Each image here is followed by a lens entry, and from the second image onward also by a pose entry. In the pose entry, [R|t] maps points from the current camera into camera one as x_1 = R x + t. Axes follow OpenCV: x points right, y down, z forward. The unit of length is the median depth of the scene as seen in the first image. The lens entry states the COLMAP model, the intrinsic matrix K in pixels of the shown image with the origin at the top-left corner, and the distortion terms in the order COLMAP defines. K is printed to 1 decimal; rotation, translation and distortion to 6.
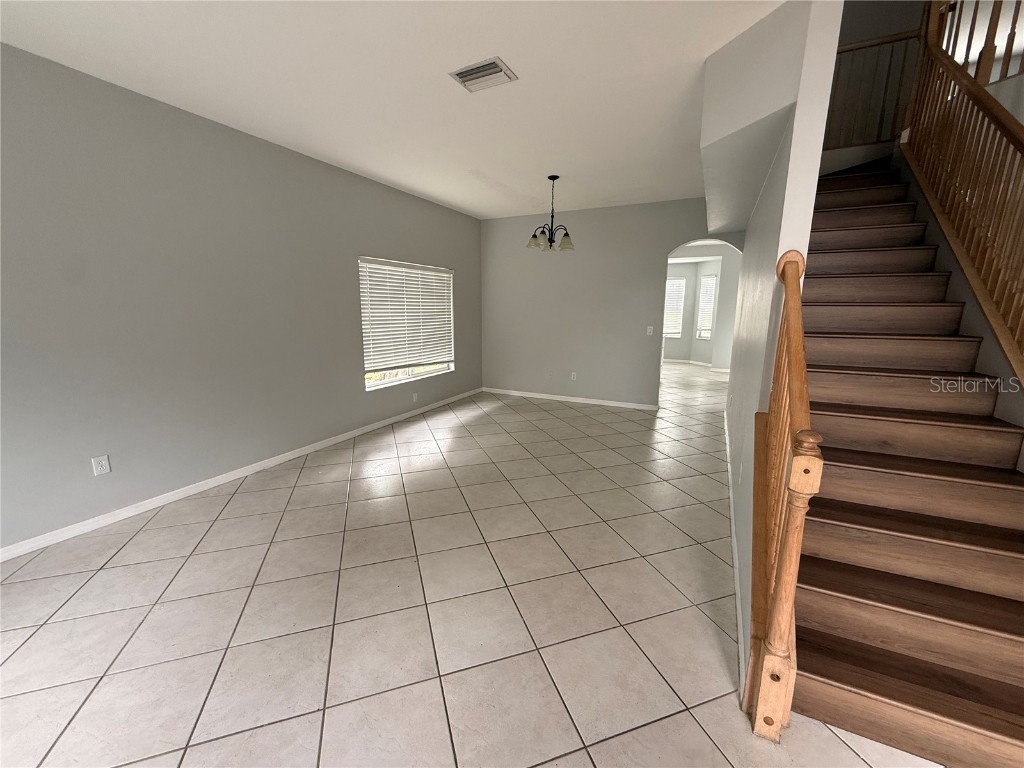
lens RADIAL K [[409.4, 0, 509.8], [0, 409.4, 385.9], [0, 0, 1]] dist [0.000074, 0.001180]
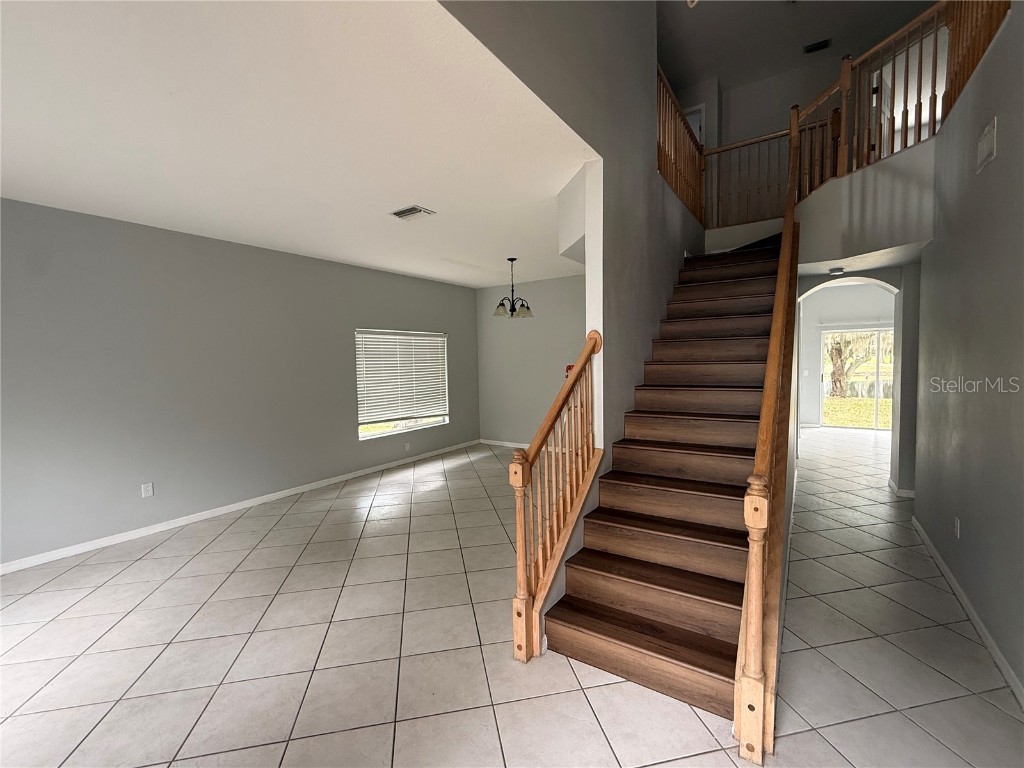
lens RADIAL K [[447.4, 0, 513.5], [0, 447.4, 386.8], [0, 0, 1]] dist [0.005735, 0.000982]
pose [[0.991610, -0.019748, -0.127751, 0.327202], [0.003433, 0.991937, -0.126685, 0.031095], [0.129223, 0.125184, 0.983682, -0.287764]]
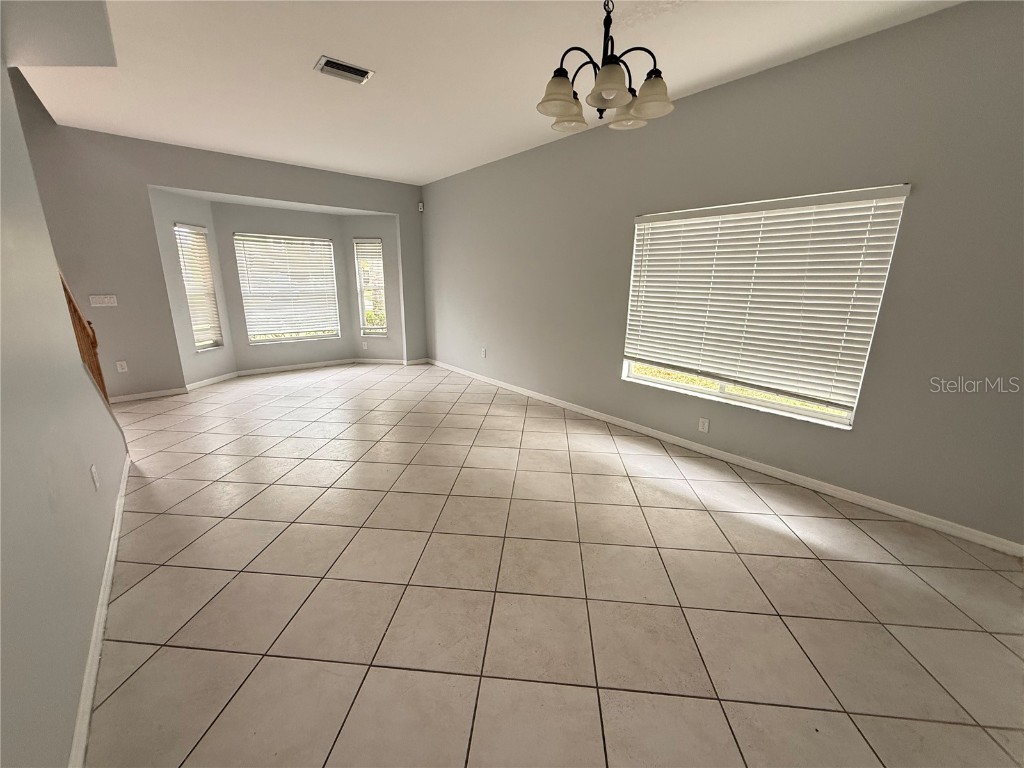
lens RADIAL K [[409.4, 0, 513.9], [0, 409.4, 387.3], [0, 0, 1]] dist [0.000074, 0.001180]
pose [[-0.393481, 0.224237, -0.891566, 0.647376], [-0.191455, 0.928547, 0.318034, -0.255958], [0.899176, 0.295835, -0.322434, 1.387554]]
